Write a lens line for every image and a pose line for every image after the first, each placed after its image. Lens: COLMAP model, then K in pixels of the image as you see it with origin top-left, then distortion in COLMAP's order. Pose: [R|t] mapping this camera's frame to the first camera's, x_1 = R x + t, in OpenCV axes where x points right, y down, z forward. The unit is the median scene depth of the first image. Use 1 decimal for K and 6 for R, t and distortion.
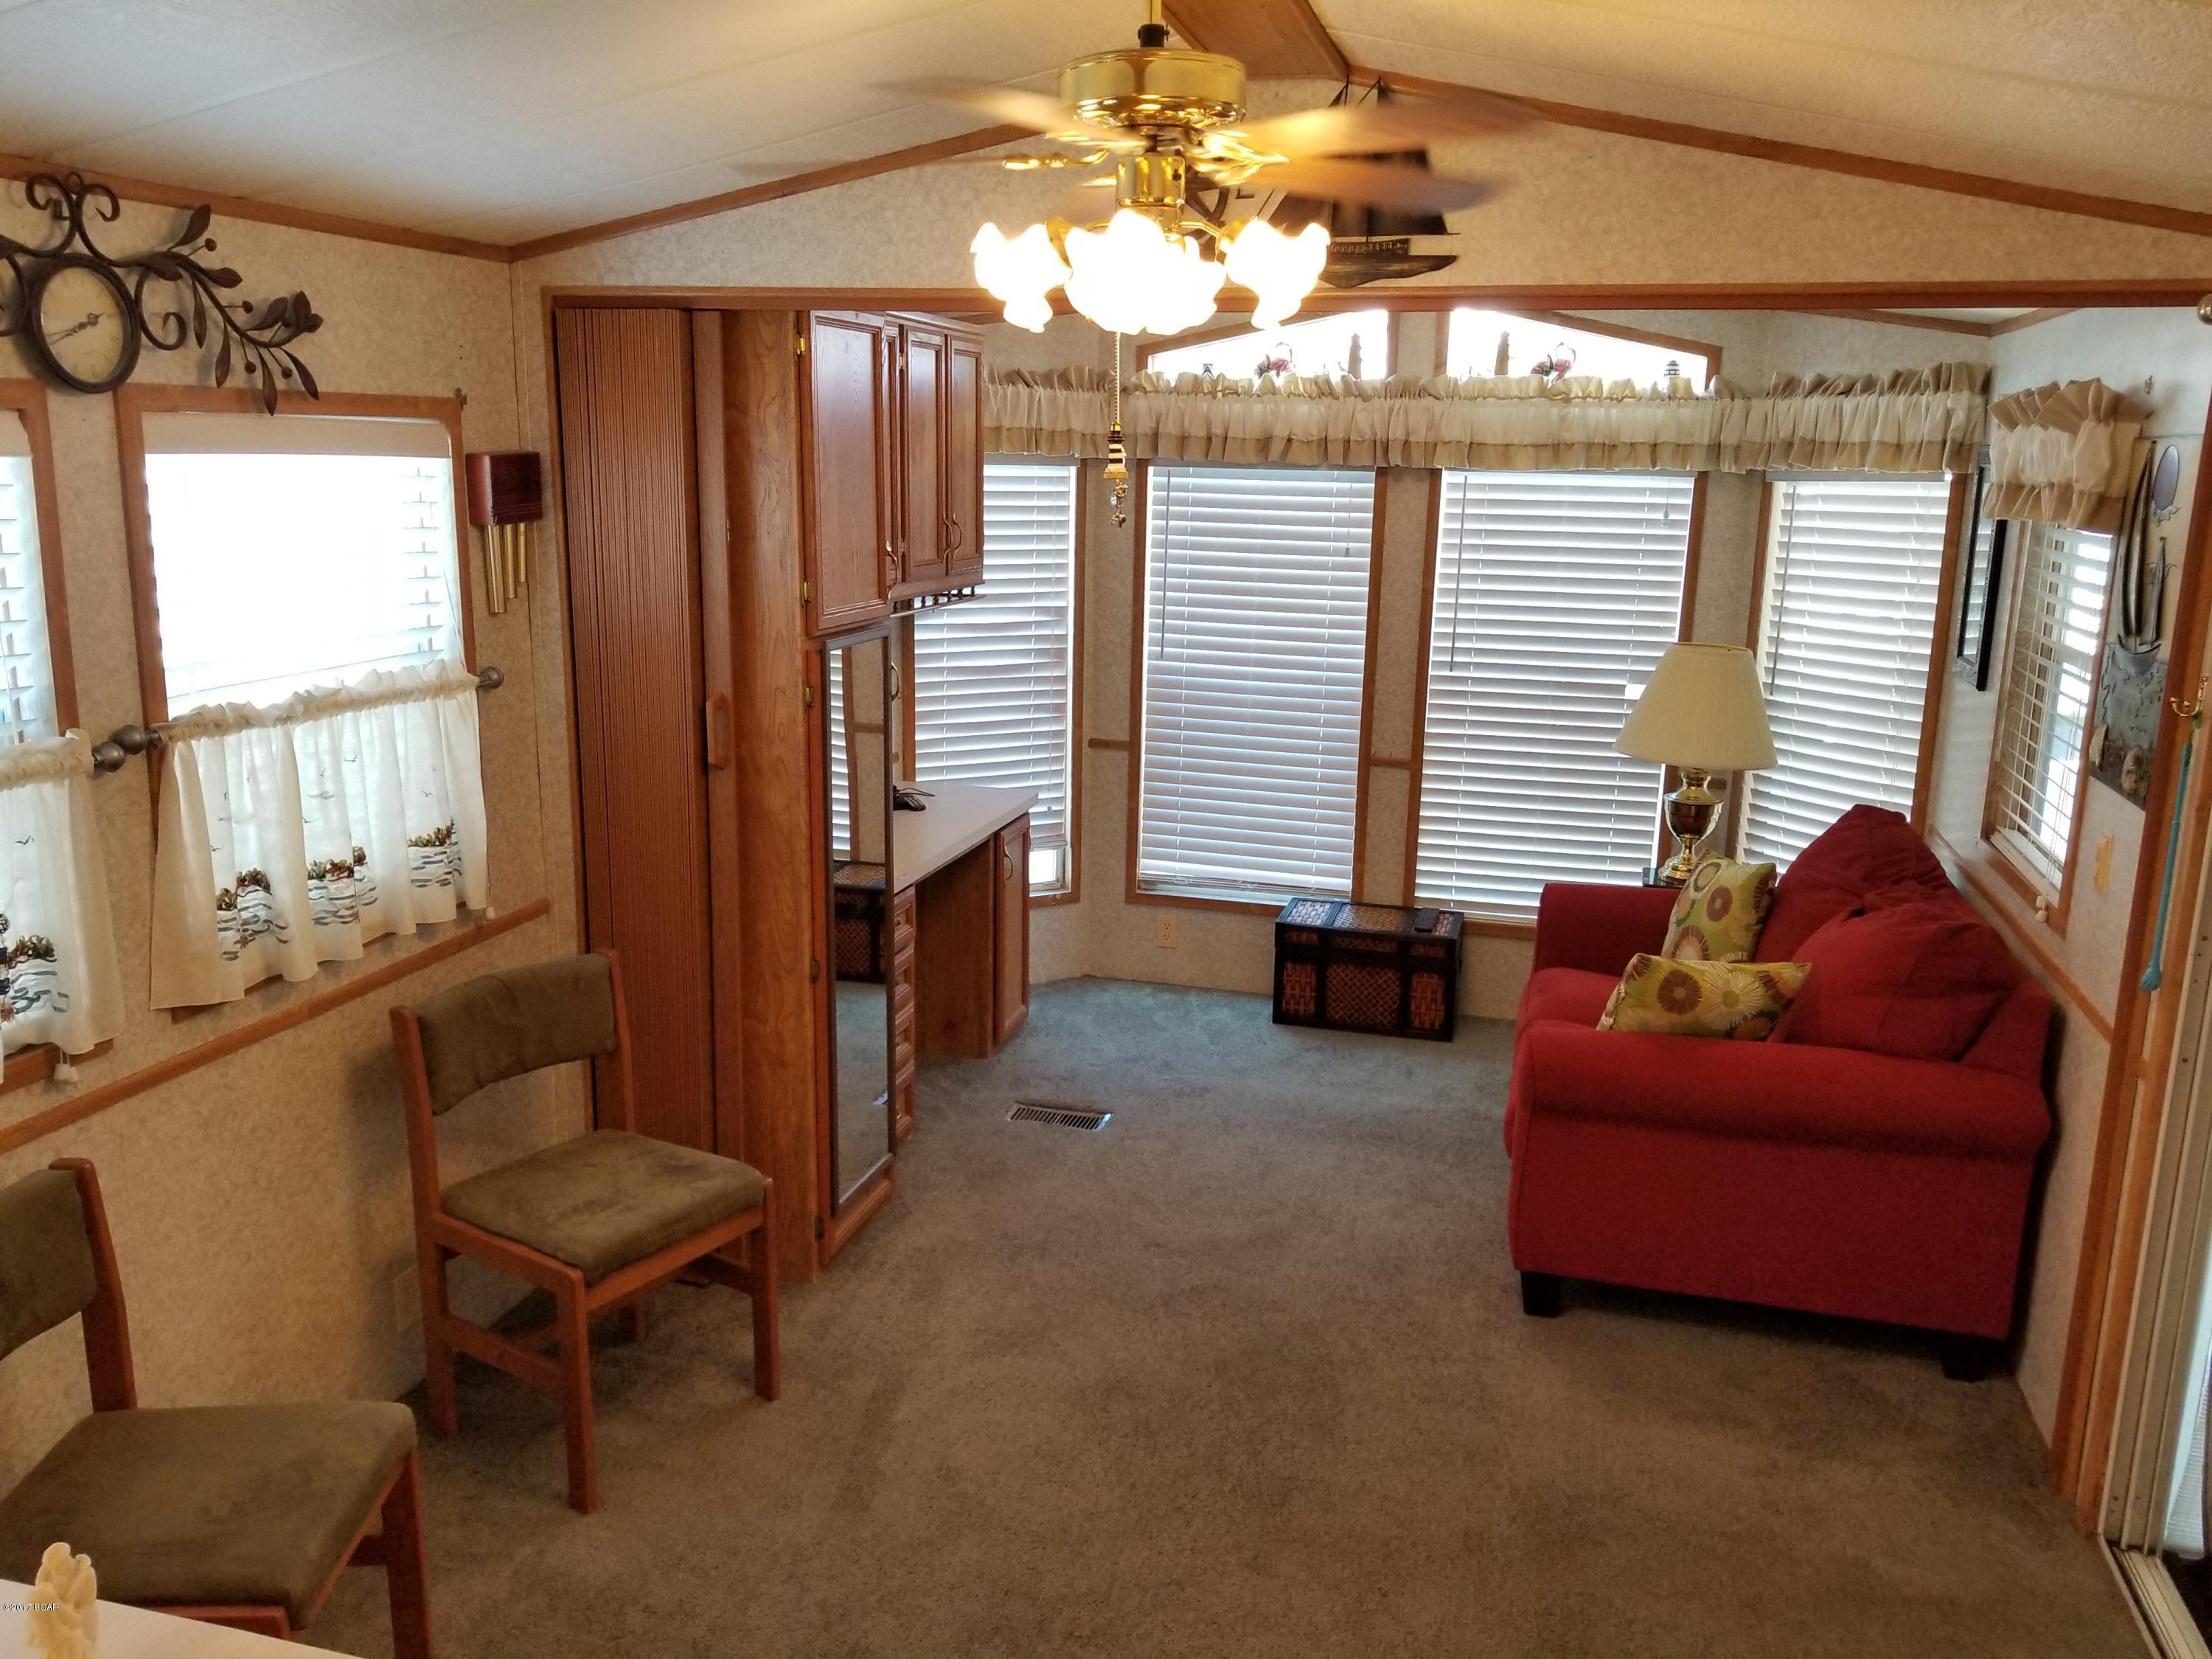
lens RADIAL K [[1706.9, 0, 1106.0], [0, 1706.9, 829.5], [0, 0, 1]] dist [0.086110, -0.157105]
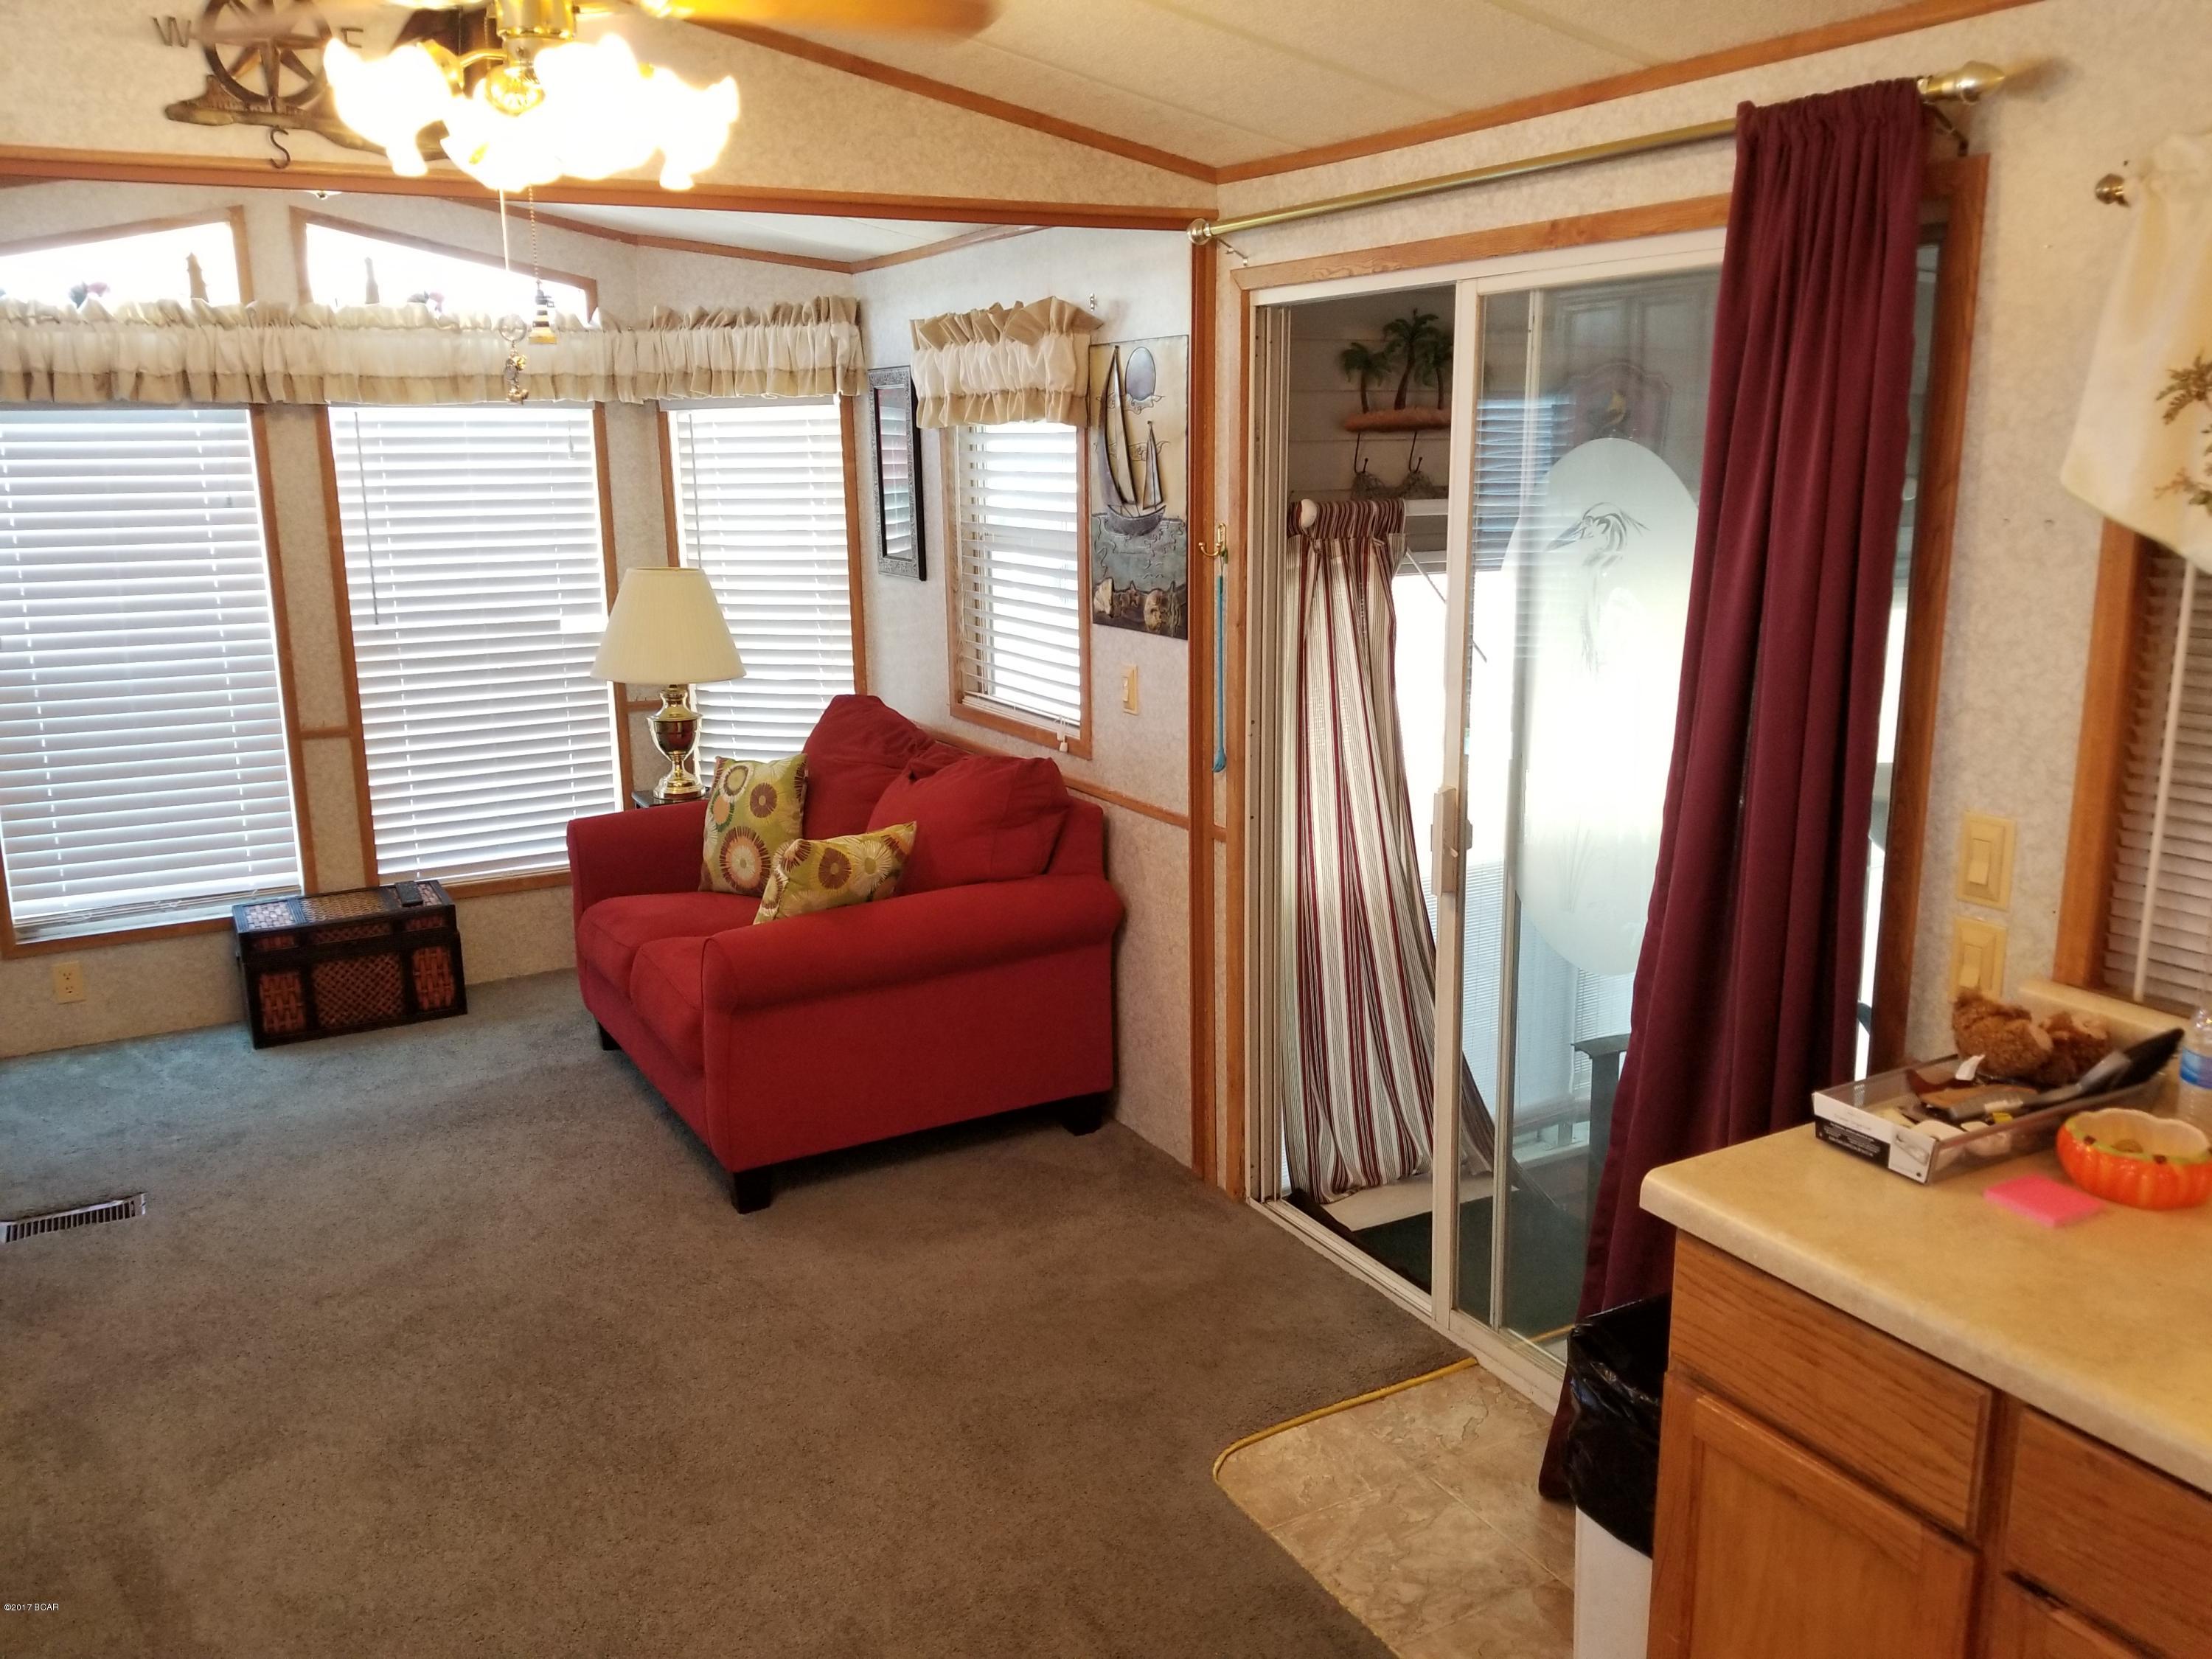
lens RADIAL K [[1702.7, 0, 1073.9], [0, 1702.7, 831.8], [0, 0, 1]] dist [0.080171, -0.141767]
pose [[0.714404, -0.187546, 0.674131, -0.186441], [0.177674, 0.980457, 0.084479, 0.005720], [-0.676800, 0.059423, 0.733764, 0.076614]]
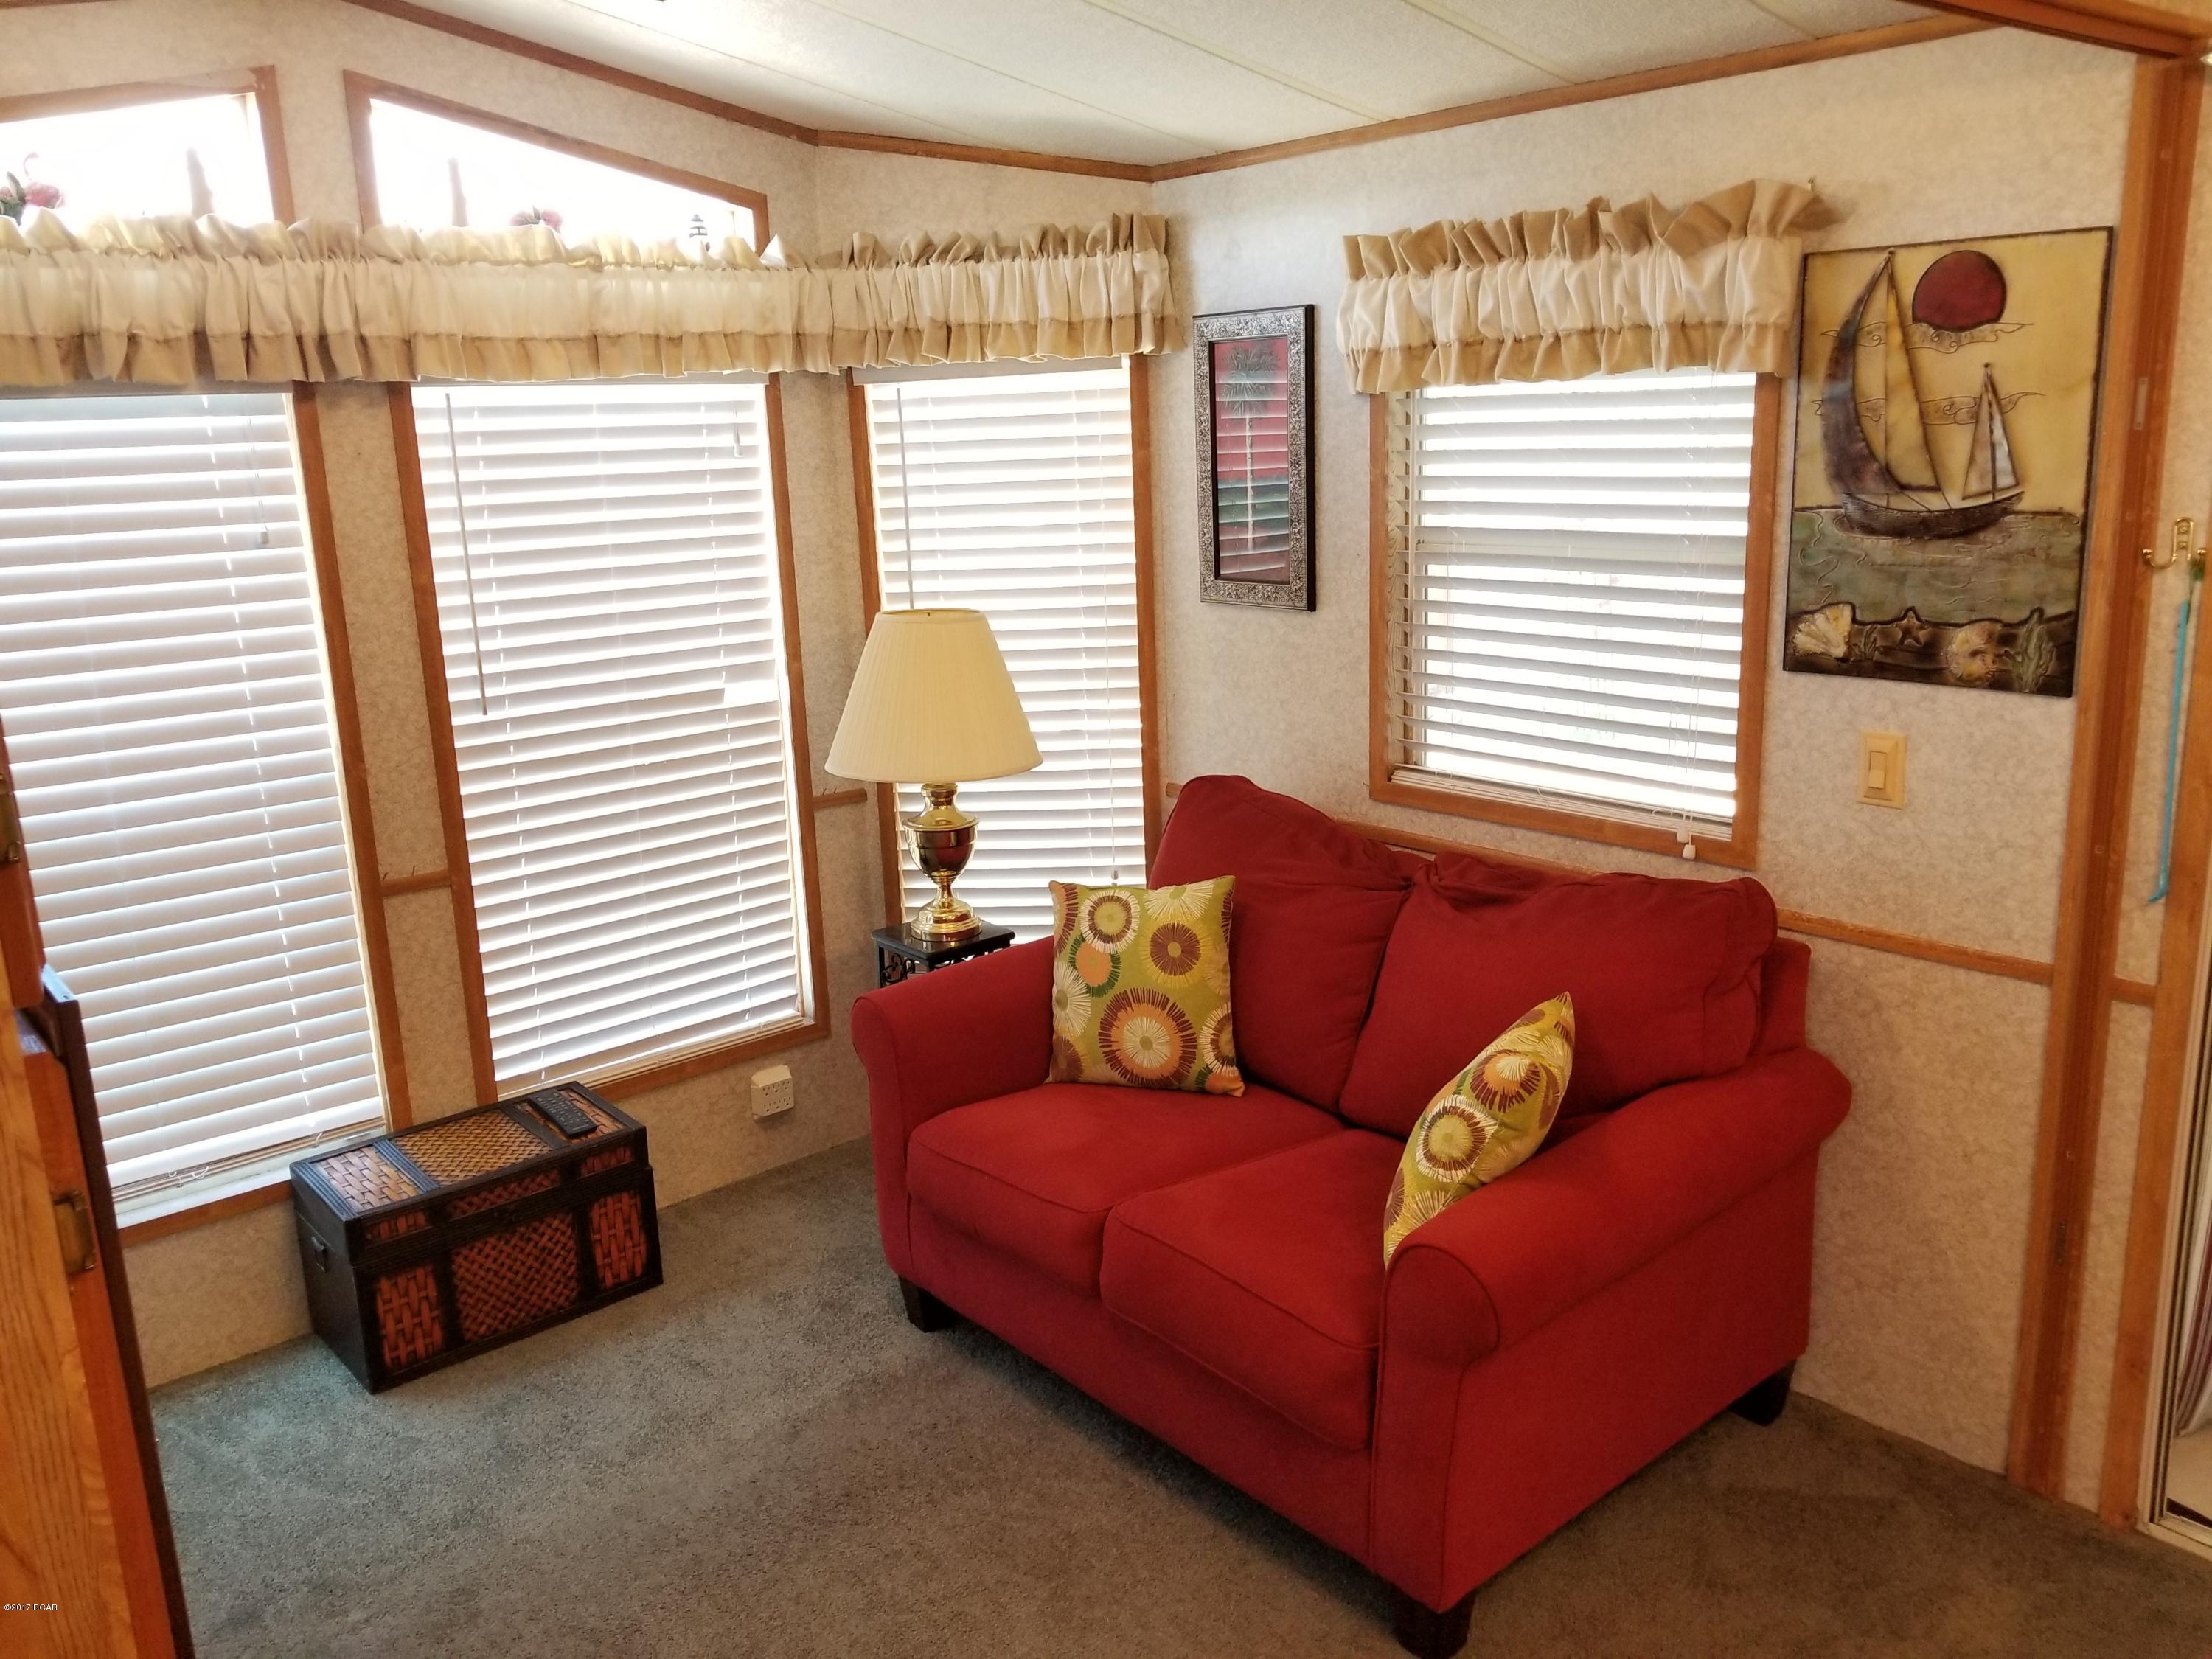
lens RADIAL K [[1702.2, 0, 1070.6], [0, 1702.2, 815.1], [0, 0, 1]] dist [0.087411, -0.146614]
pose [[0.563155, -0.232551, 0.792954, -0.186254], [0.225774, 0.966375, 0.123066, -0.091183], [-0.794911, 0.109723, 0.596723, 0.498907]]
